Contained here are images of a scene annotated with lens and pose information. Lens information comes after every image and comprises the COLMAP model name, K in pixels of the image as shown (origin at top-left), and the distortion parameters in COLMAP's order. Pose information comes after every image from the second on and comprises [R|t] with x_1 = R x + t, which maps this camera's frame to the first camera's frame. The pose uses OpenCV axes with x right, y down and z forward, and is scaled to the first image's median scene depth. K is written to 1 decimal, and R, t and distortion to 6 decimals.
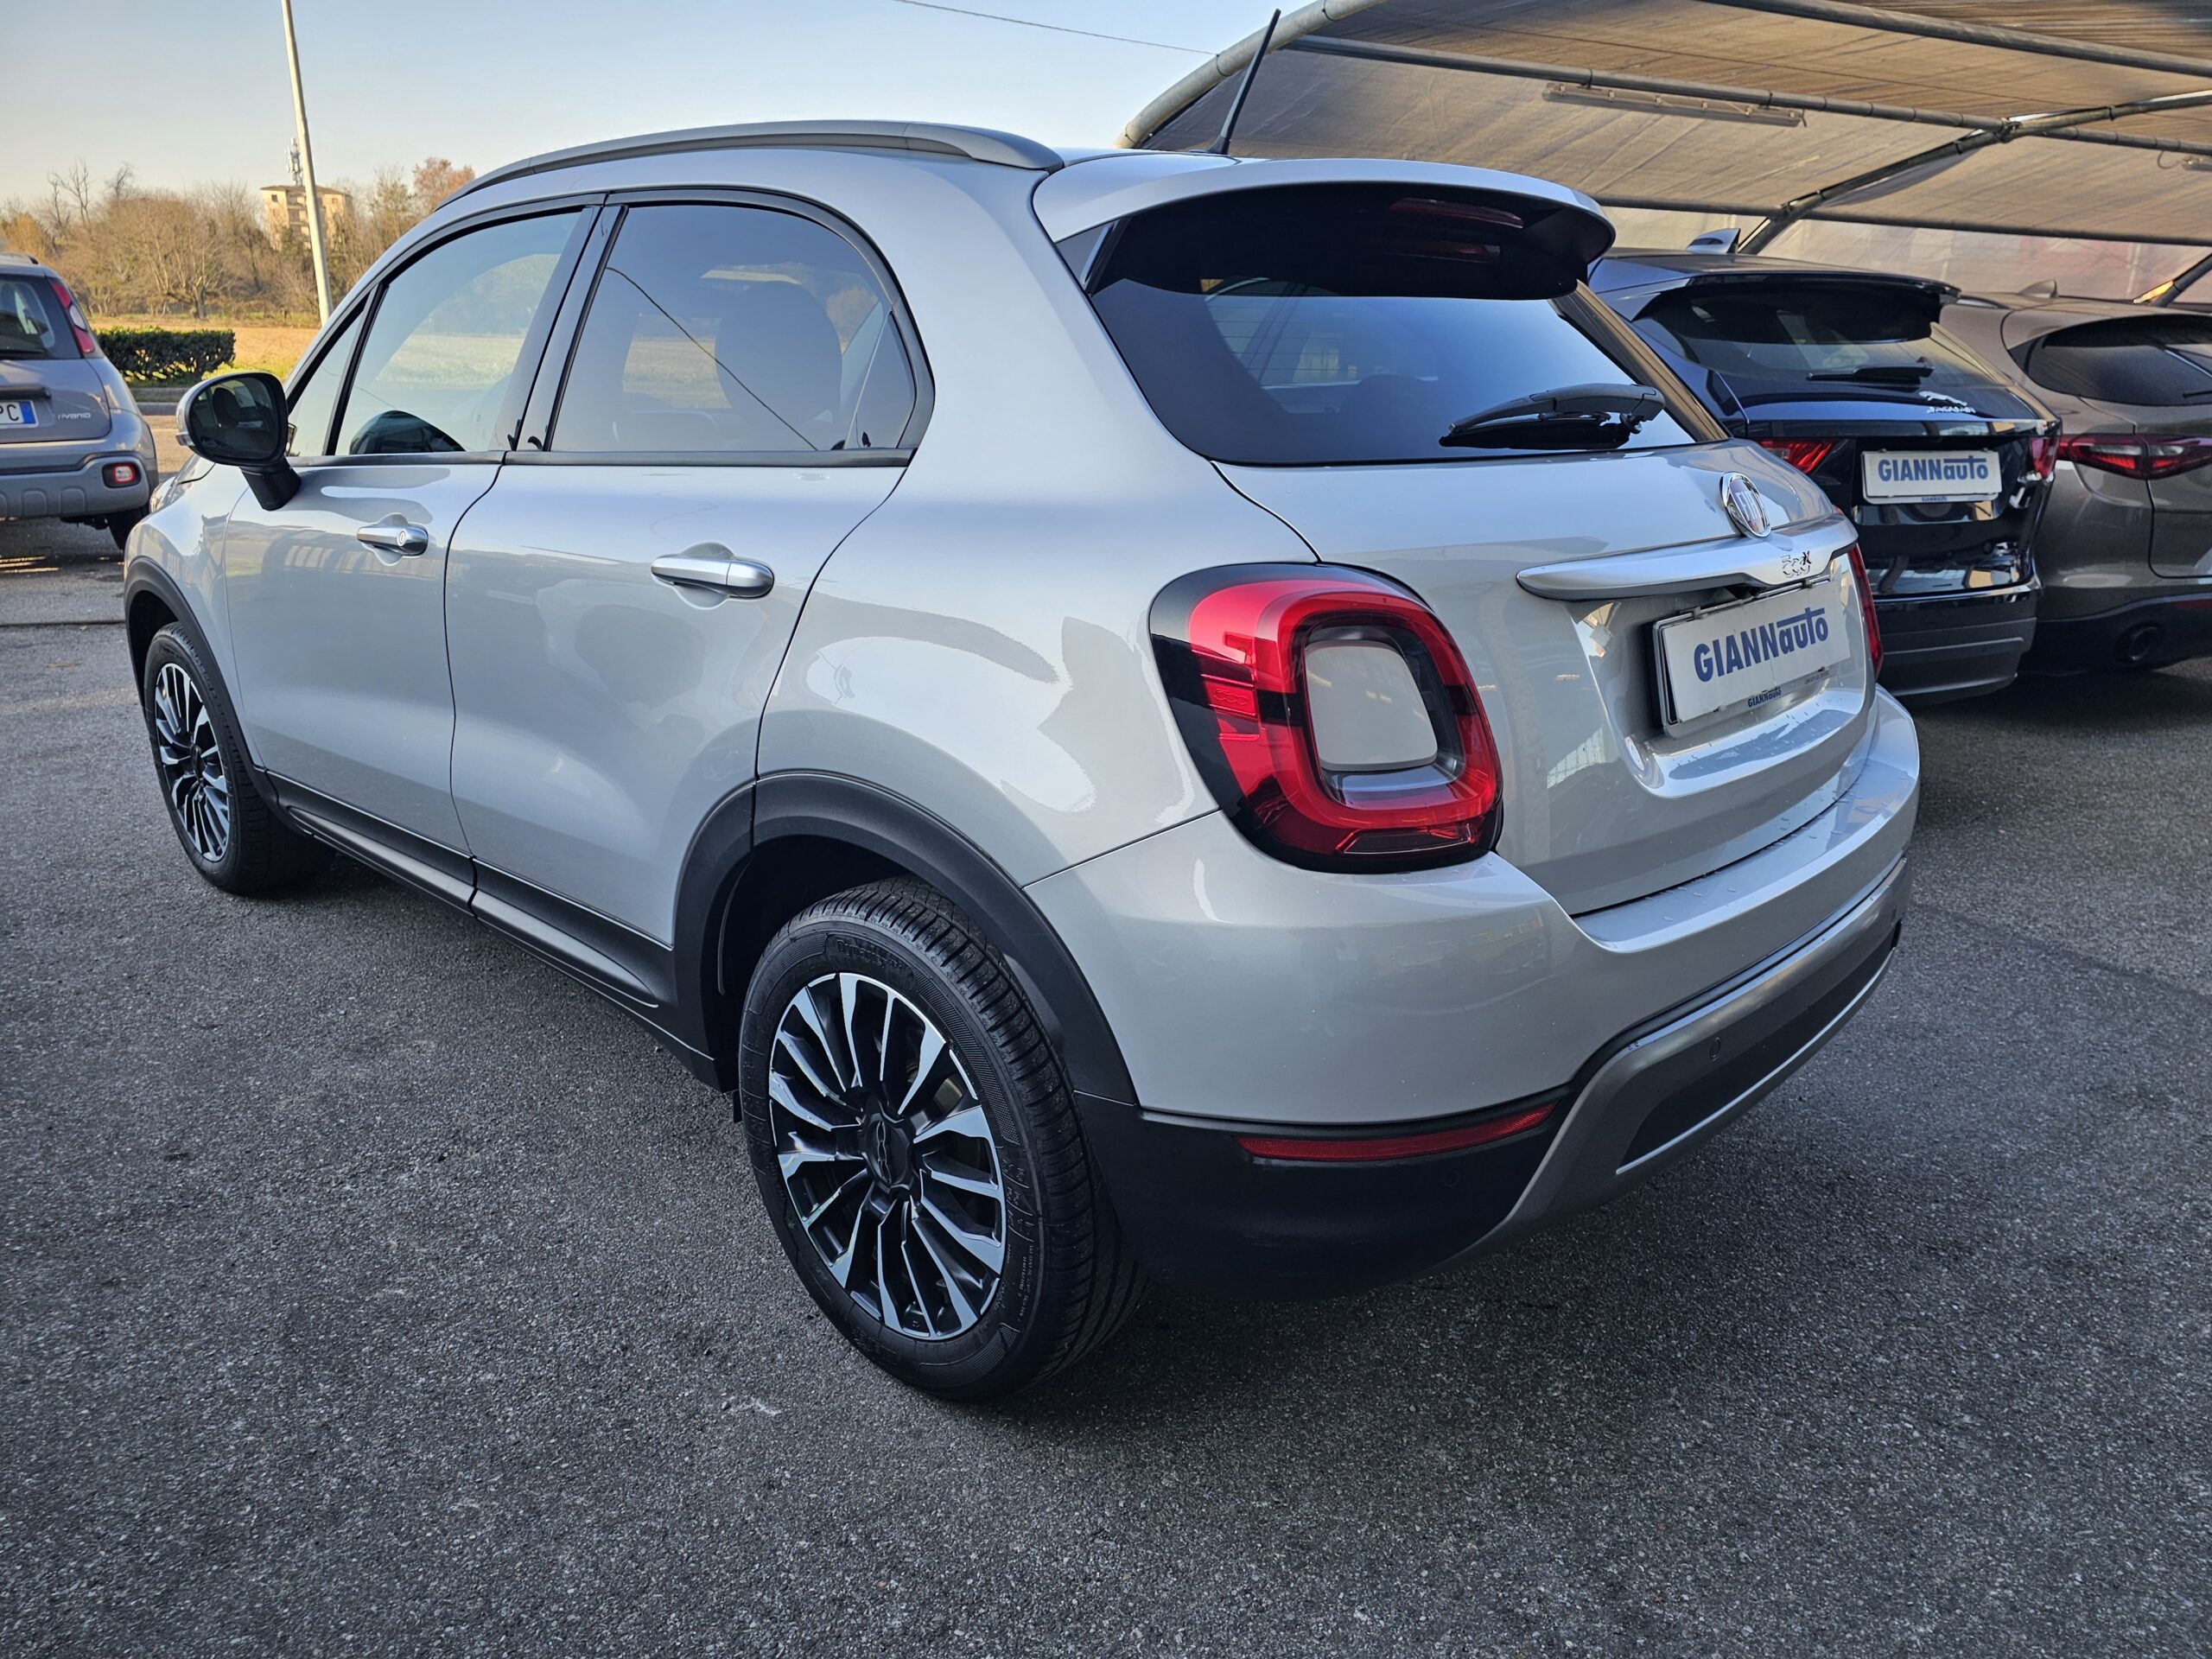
lens RADIAL K [[1489.1, 0, 1106.0], [0, 1489.1, 829.5], [0, 0, 1]] dist [-0.002020, -0.000737]
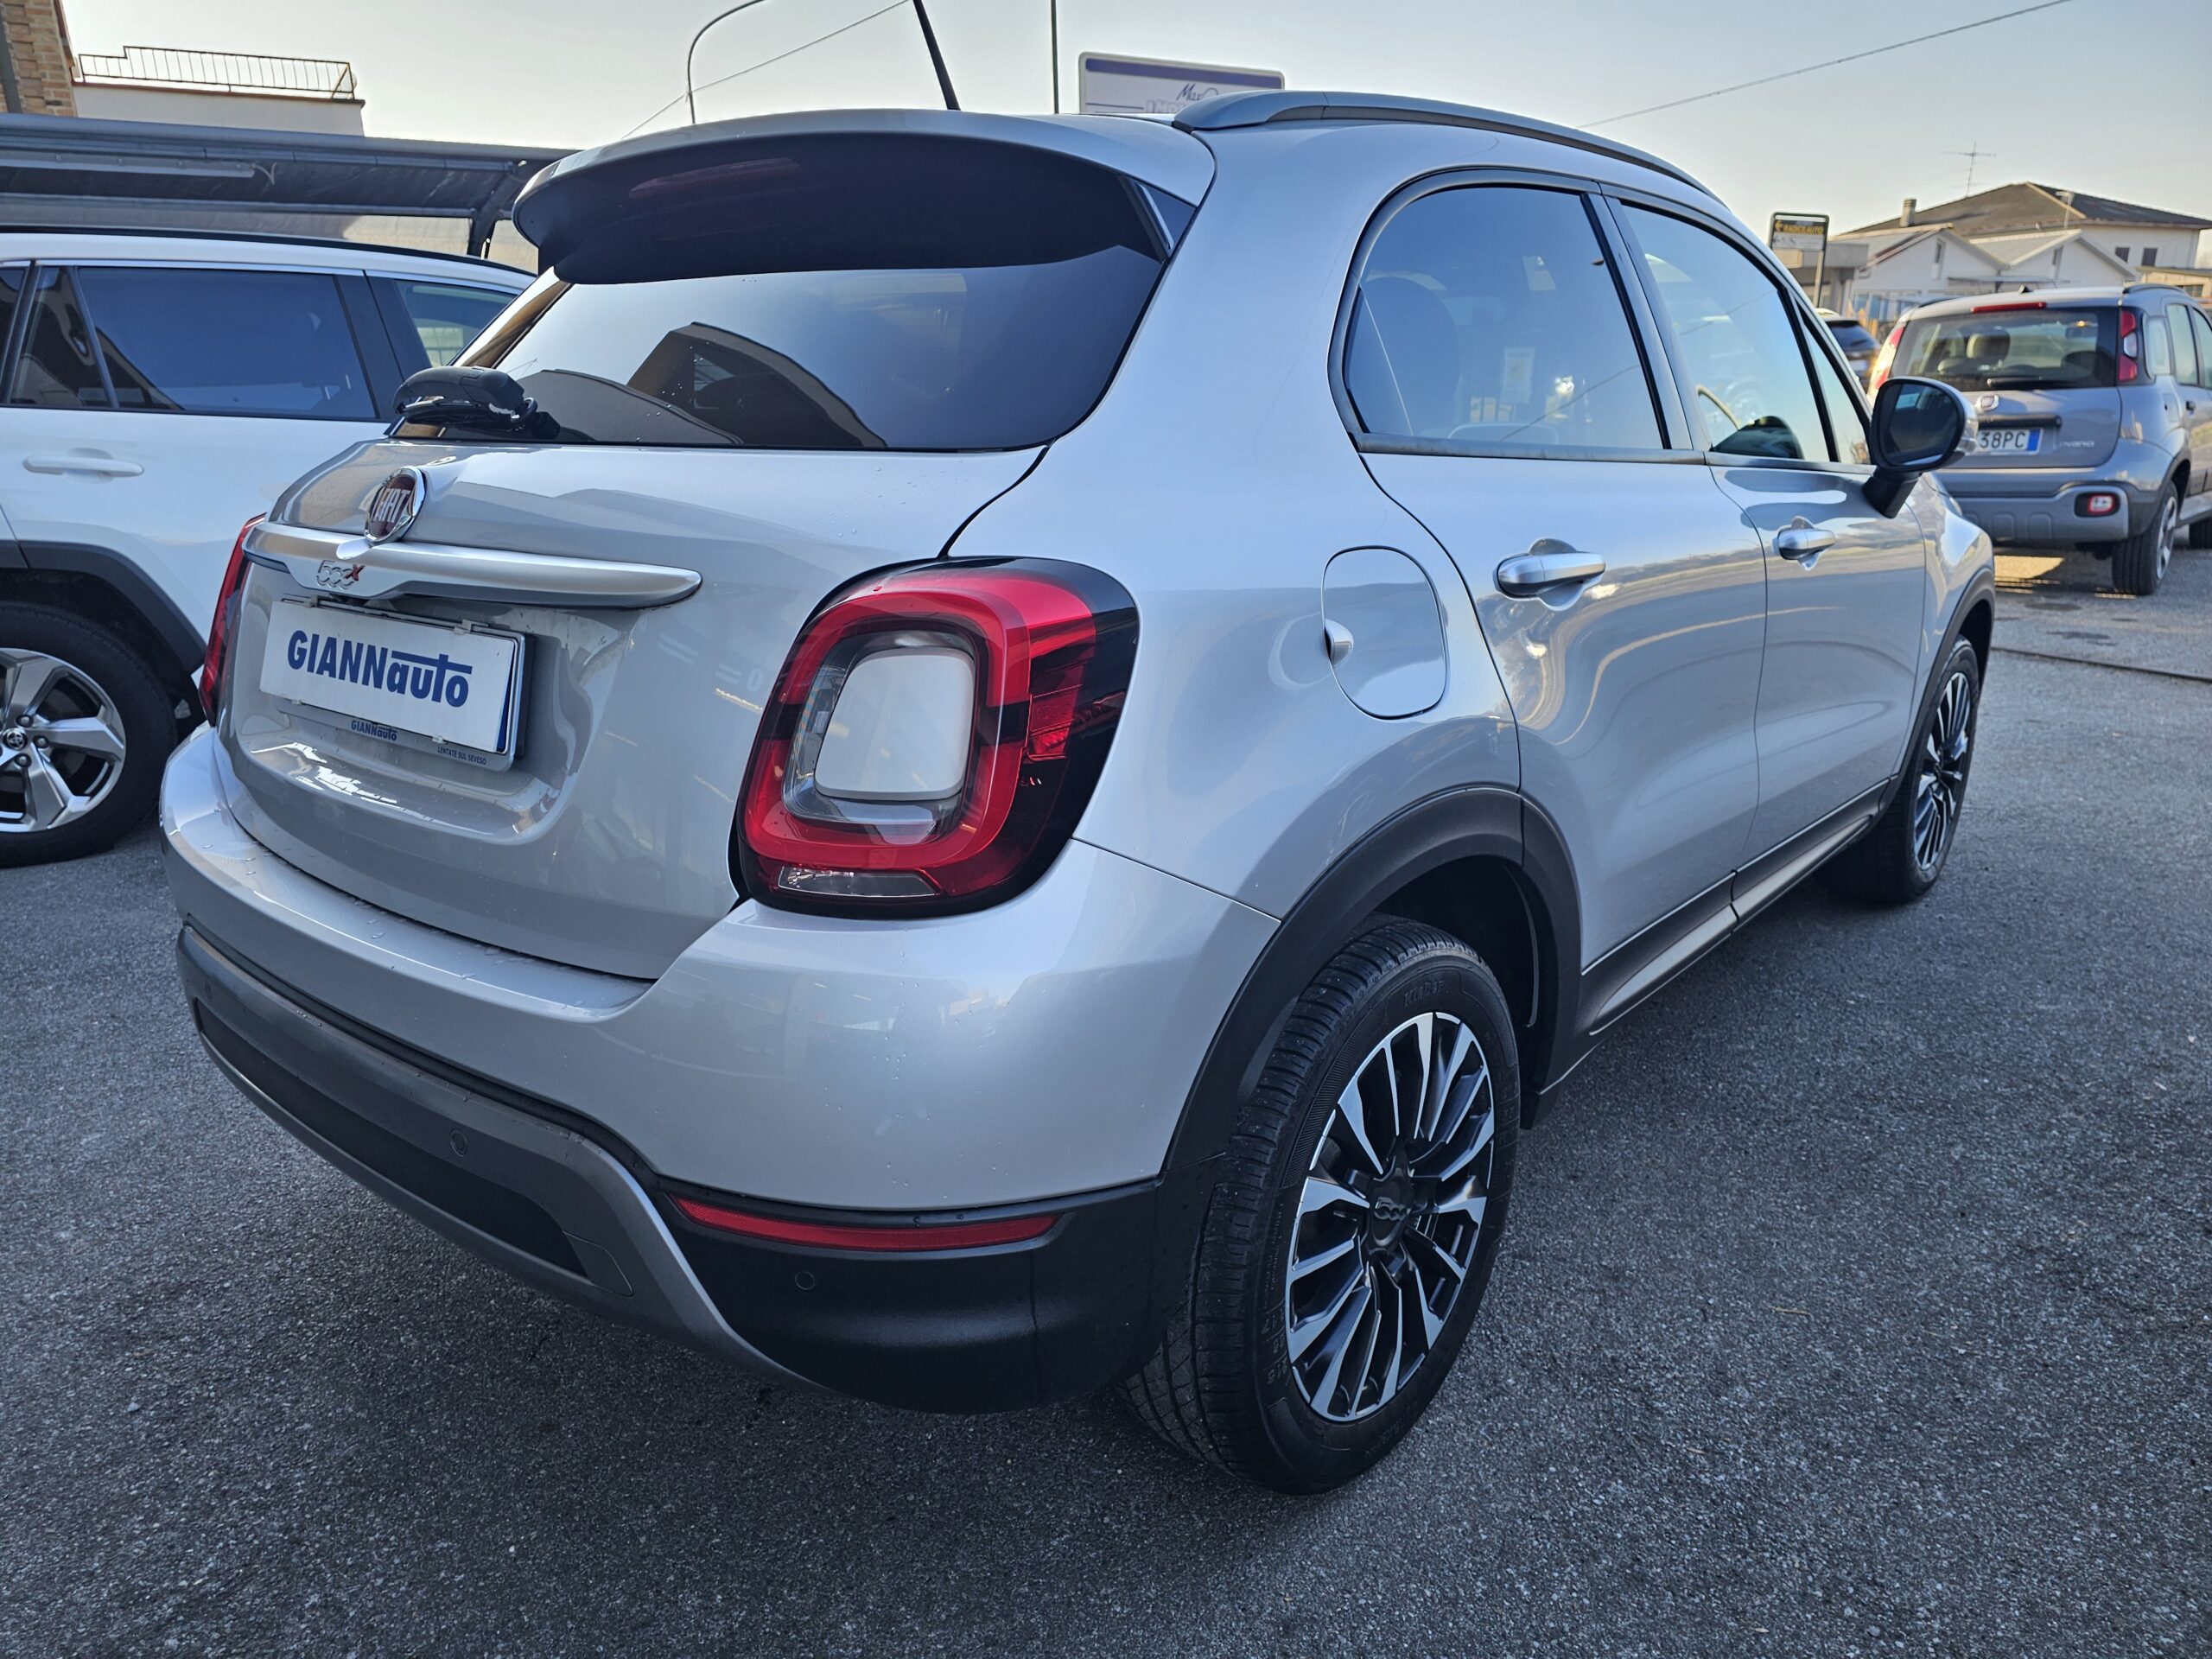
lens RADIAL K [[1464.2, 0, 1106.0], [0, 1464.2, 829.5], [0, 0, 1]] dist [-0.002113, -0.007949]
pose [[0.080371, 0.272512, -0.958790, 0.401682], [-0.291935, 0.926156, 0.238765, -0.111257], [0.953055, 0.260714, 0.153992, 0.398390]]
